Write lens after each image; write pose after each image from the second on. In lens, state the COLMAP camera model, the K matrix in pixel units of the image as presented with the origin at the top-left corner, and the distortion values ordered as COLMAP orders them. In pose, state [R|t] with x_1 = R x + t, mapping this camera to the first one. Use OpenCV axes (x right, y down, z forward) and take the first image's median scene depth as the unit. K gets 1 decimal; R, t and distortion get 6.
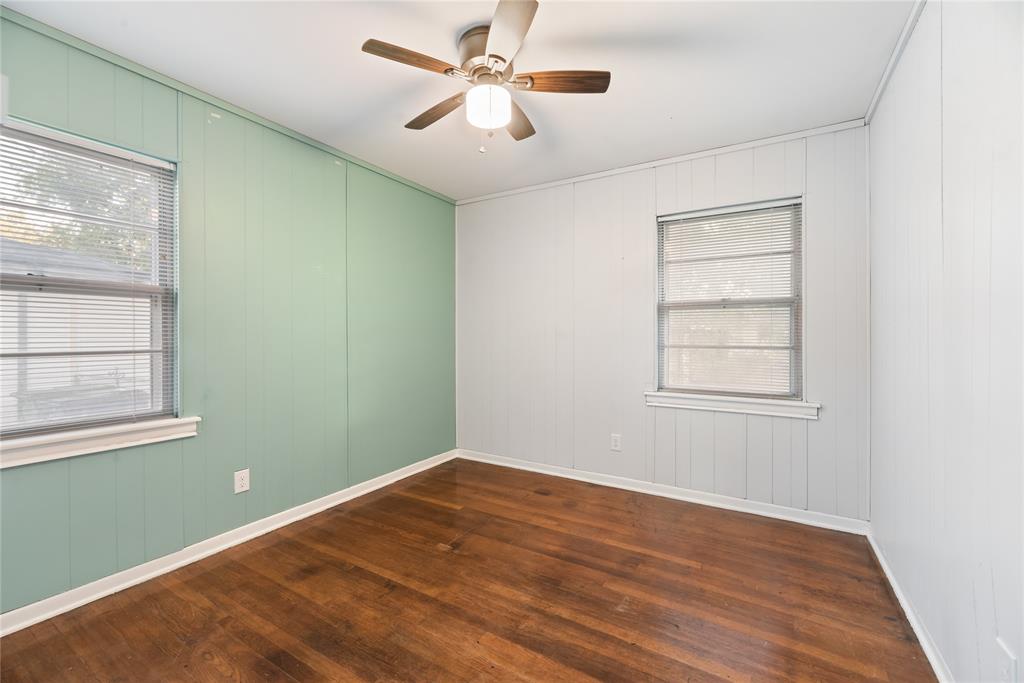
lens RADIAL K [[418.4, 0, 514.3], [0, 418.4, 335.9], [0, 0, 1]] dist [0.002583, 0.000800]
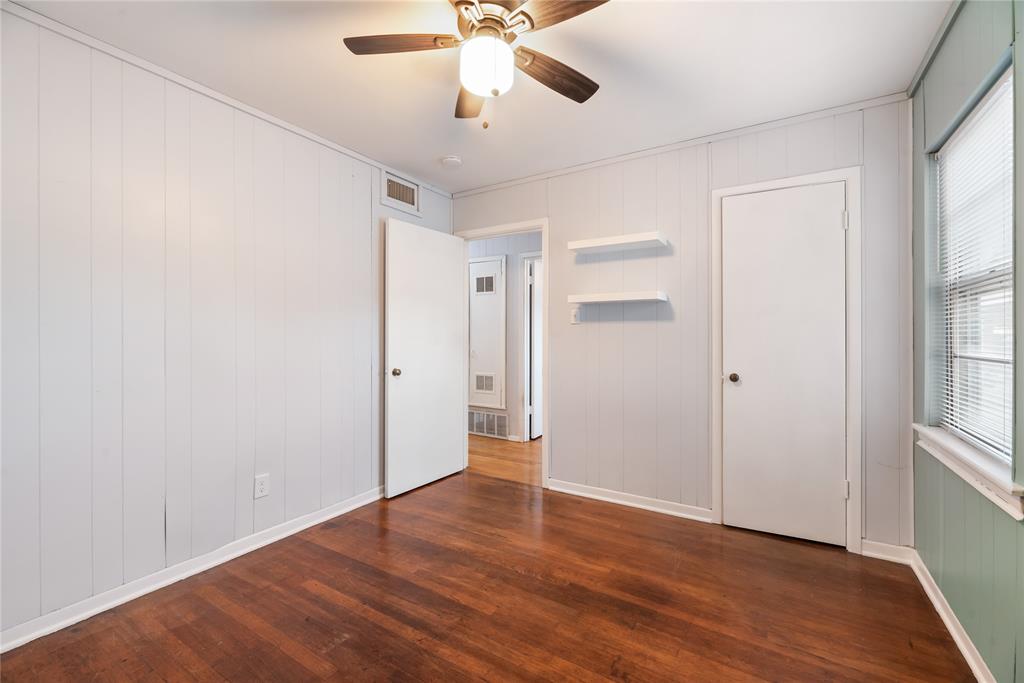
lens RADIAL K [[418.4, 0, 513.4], [0, 418.4, 337.0], [0, 0, 1]] dist [0.002583, 0.000800]
pose [[-0.999938, 0.001141, 0.011062, -0.131635], [0.001233, 0.999964, 0.008348, -0.013769], [-0.011052, 0.008361, -0.999904, 1.984869]]
